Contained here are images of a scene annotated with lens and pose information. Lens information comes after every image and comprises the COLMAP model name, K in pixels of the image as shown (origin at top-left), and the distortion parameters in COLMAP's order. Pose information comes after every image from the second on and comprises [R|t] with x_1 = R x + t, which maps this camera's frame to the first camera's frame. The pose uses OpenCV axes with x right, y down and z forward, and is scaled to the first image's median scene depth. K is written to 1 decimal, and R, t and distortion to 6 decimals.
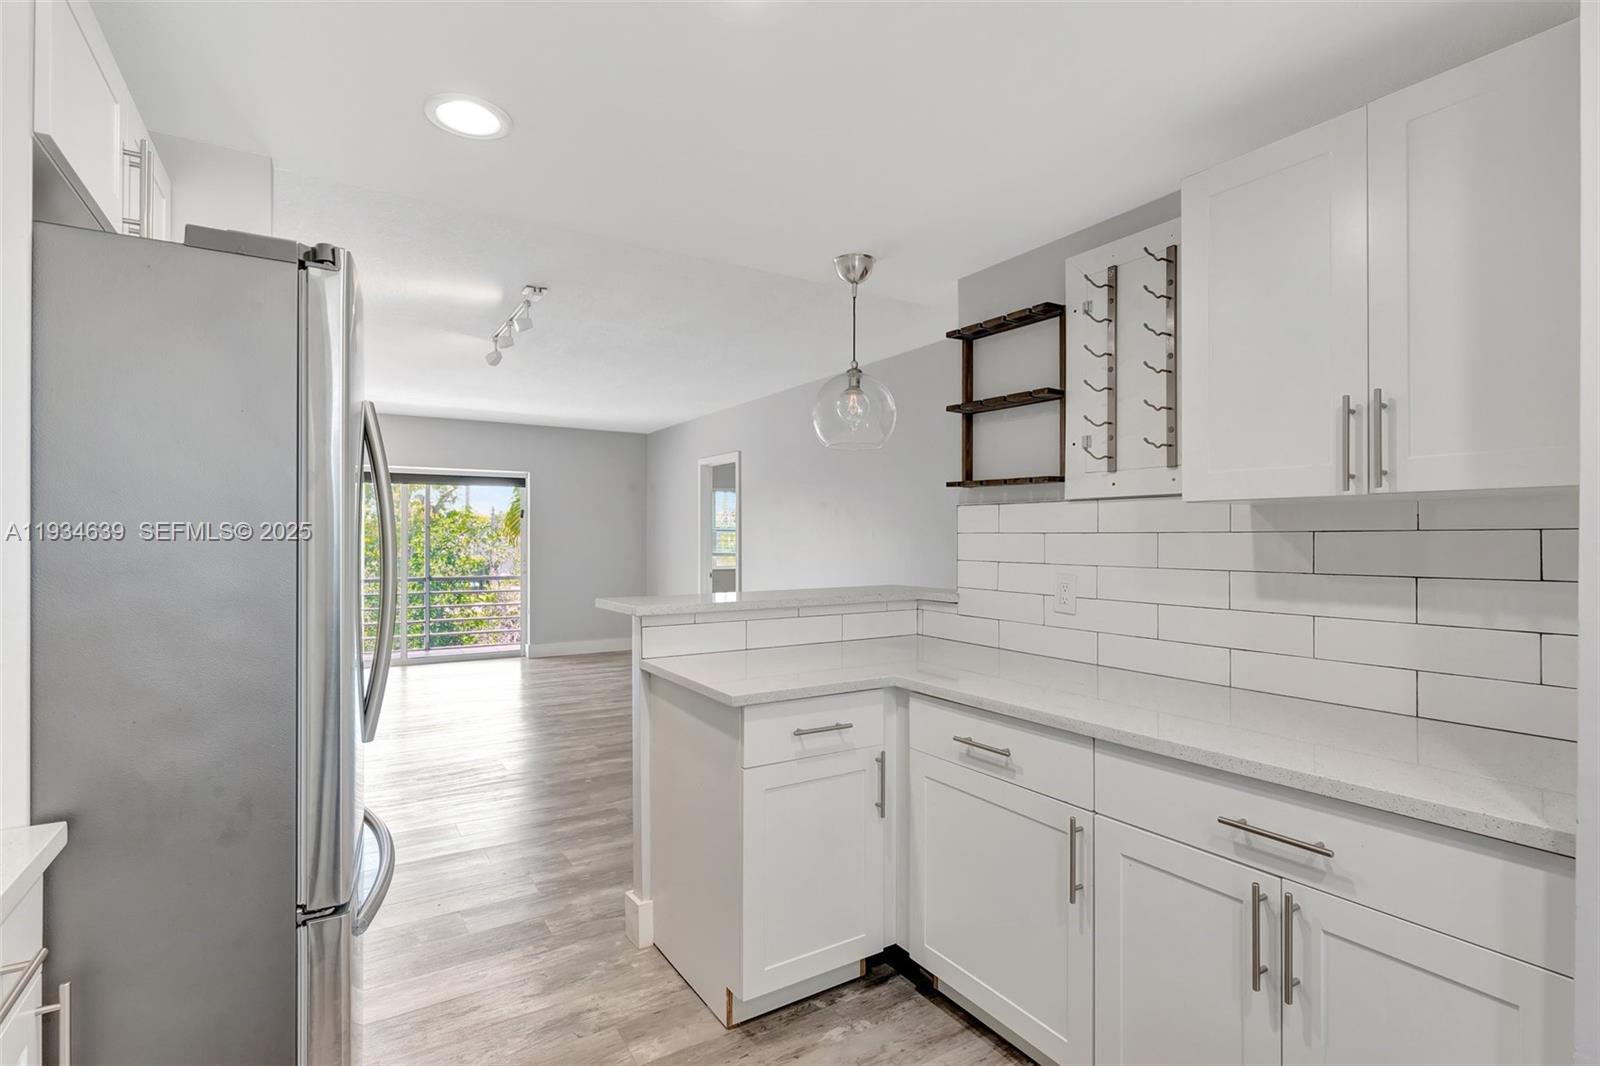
lens RADIAL K [[772.2, 0, 800.0], [0, 772.2, 533.0], [0, 0, 1]] dist [-0.000585, -0.000044]
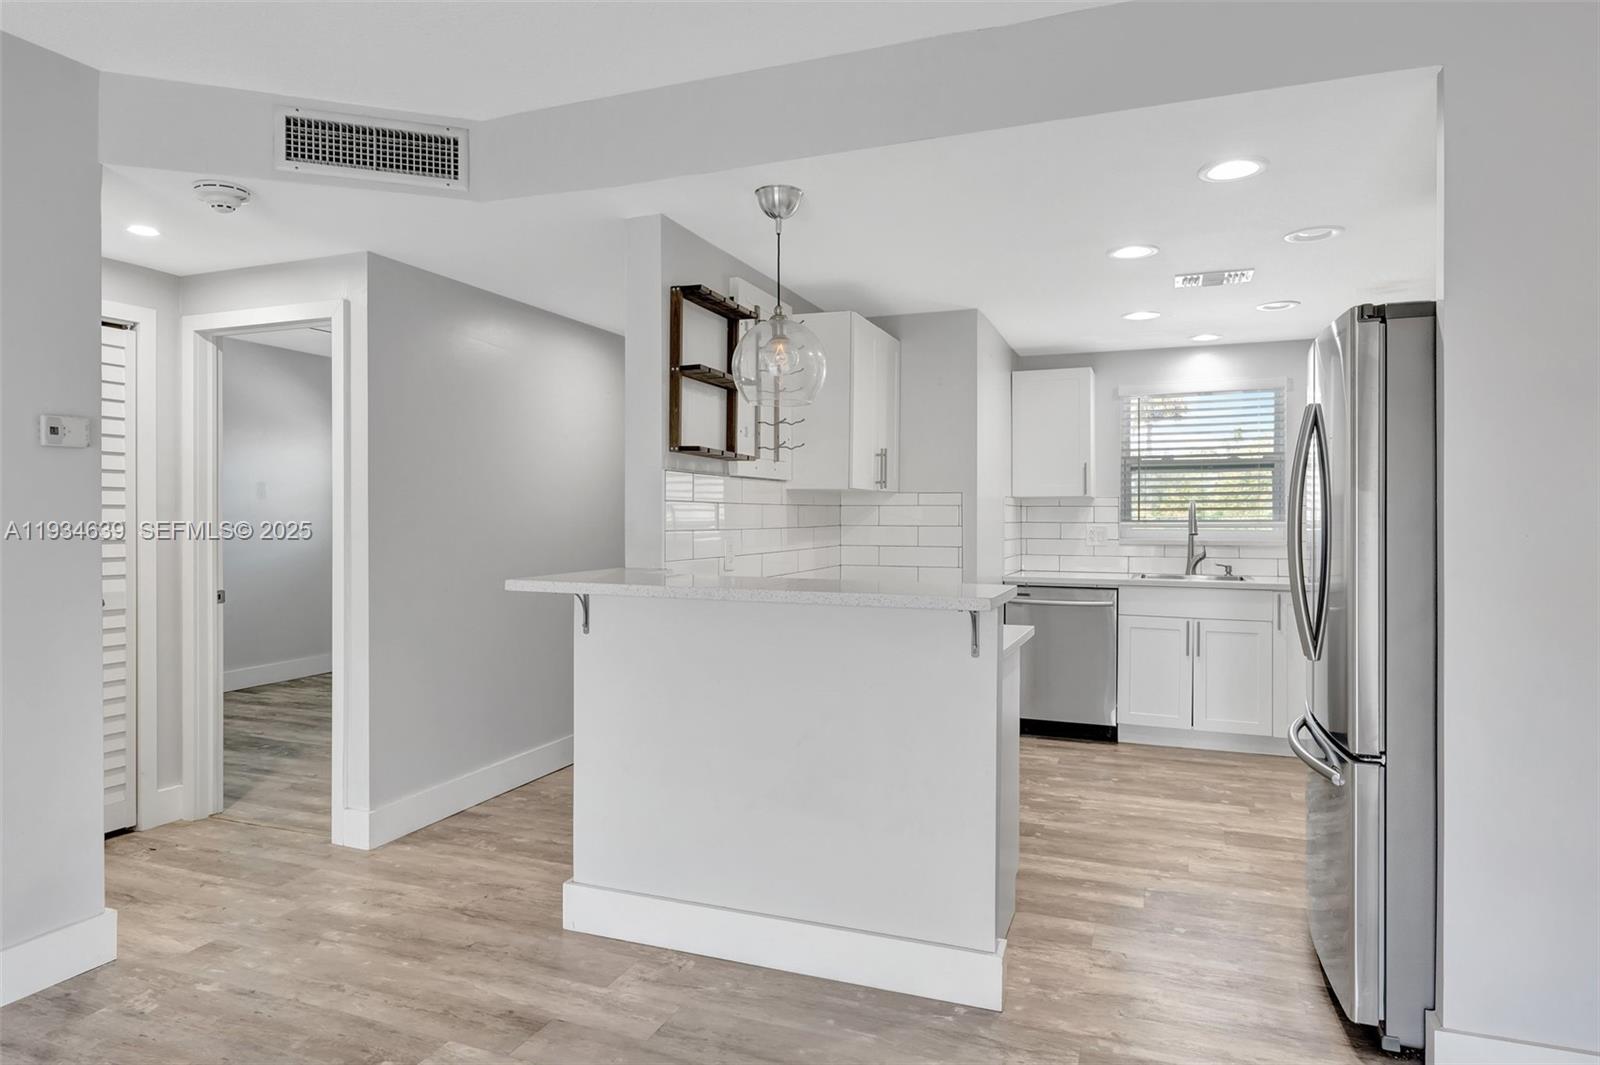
lens RADIAL K [[944.6, 0, 802.0], [0, 944.6, 518.2], [0, 0, 1]] dist [0.001370, -0.000414]
pose [[-0.597303, 0.000418, 0.802016, -0.900203], [0.002598, 0.999996, 0.001413, 0.021395], [-0.802012, 0.002928, -0.597301, 1.787591]]
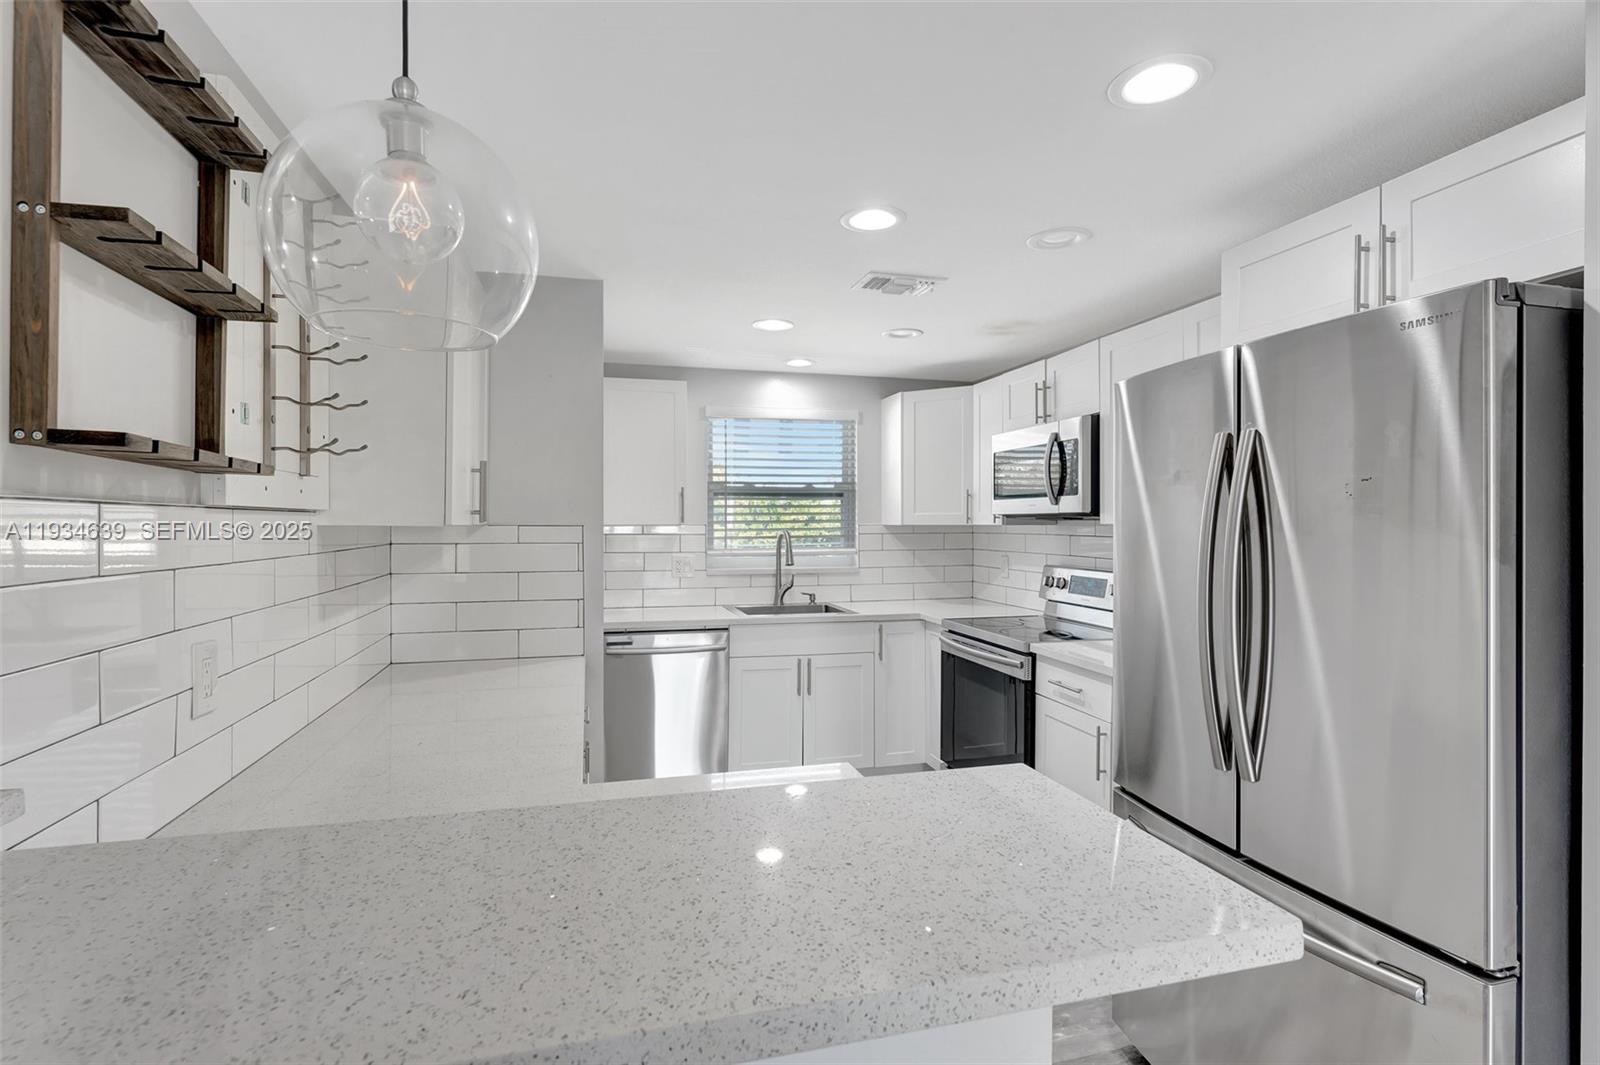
lens RADIAL K [[765.8, 0, 798.2], [0, 765.8, 528.2], [0, 0, 1]] dist [-0.001097, -0.000346]
pose [[-0.957788, 0.000882, 0.287474, -0.215607], [0.003225, 0.999965, 0.007677, -0.029472], [-0.287457, 0.008280, -0.957758, 1.399753]]
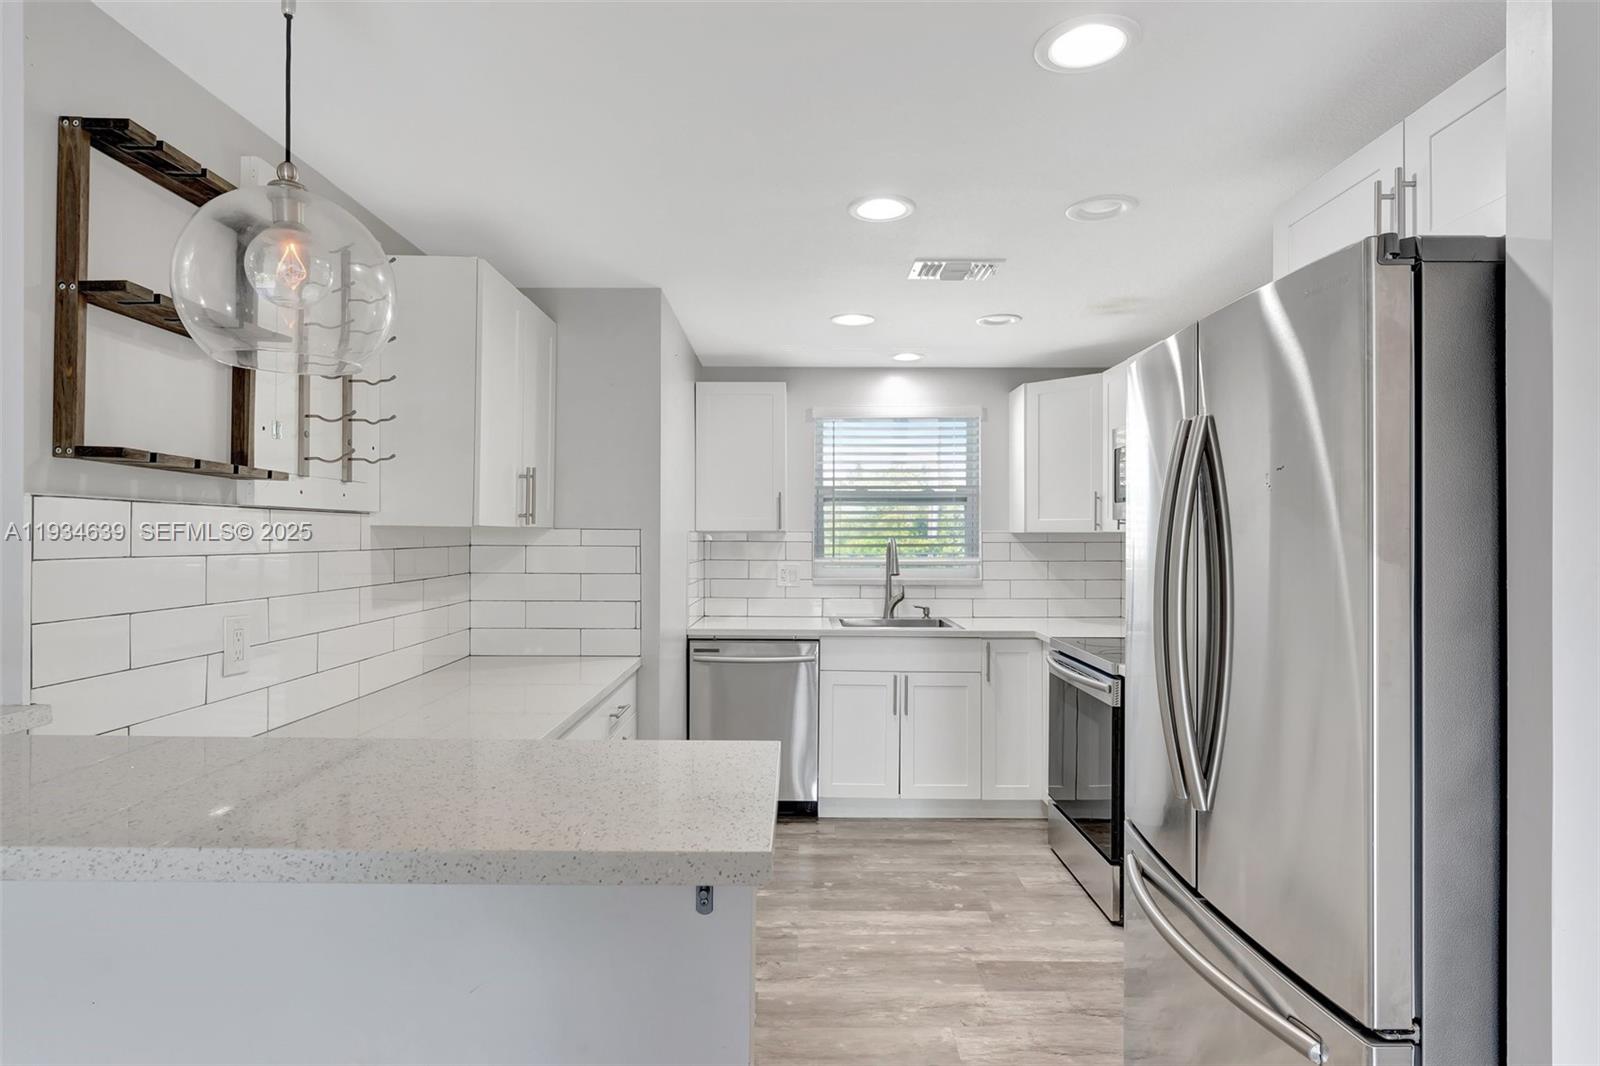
lens RADIAL K [[855.4, 0, 803.3], [0, 855.4, 535.4], [0, 0, 1]] dist [-0.000981, 0.000129]
pose [[-0.850644, 0.000302, 0.525742, -0.471670], [0.000171, 1.000000, -0.000297, -0.016189], [-0.525743, -0.000163, -0.850644, 1.378037]]
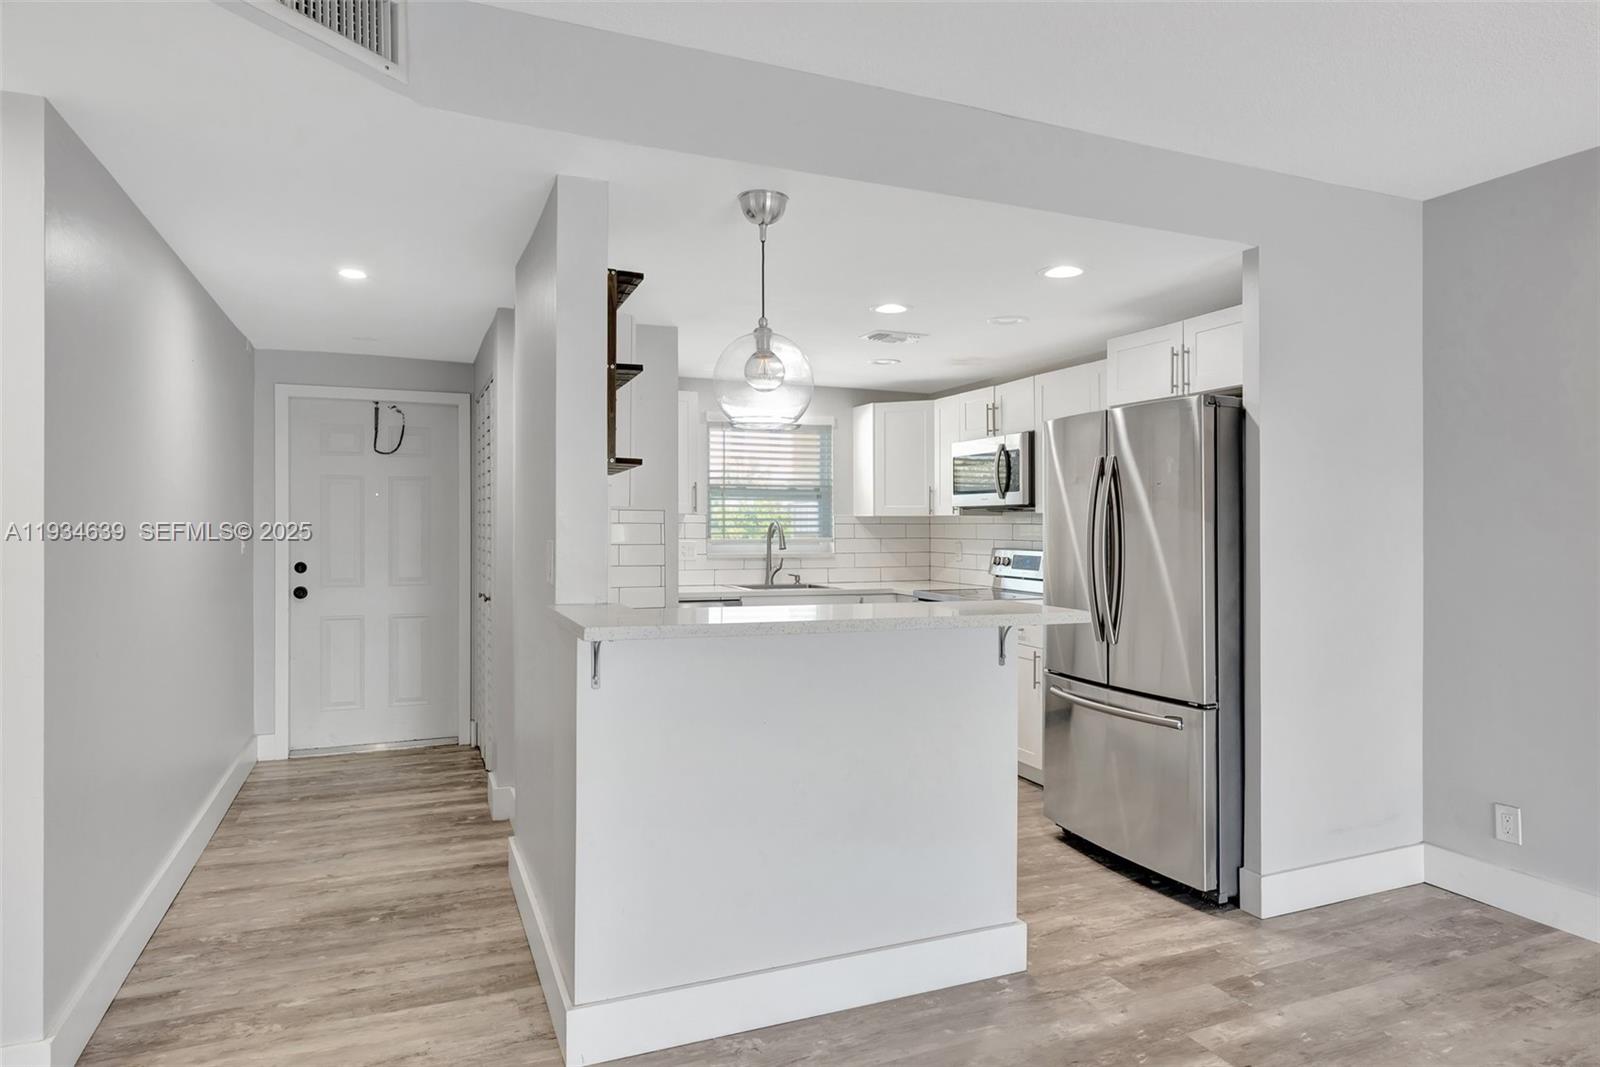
lens RADIAL K [[949.8, 0, 801.1], [0, 949.8, 516.6], [0, 0, 1]] dist [-0.000073, 0.000011]
pose [[-0.987492, 0.000964, 0.157669, -0.148714], [-0.000591, 0.999952, -0.009816, 0.004043], [-0.157670, -0.009787, -0.987443, 2.208198]]
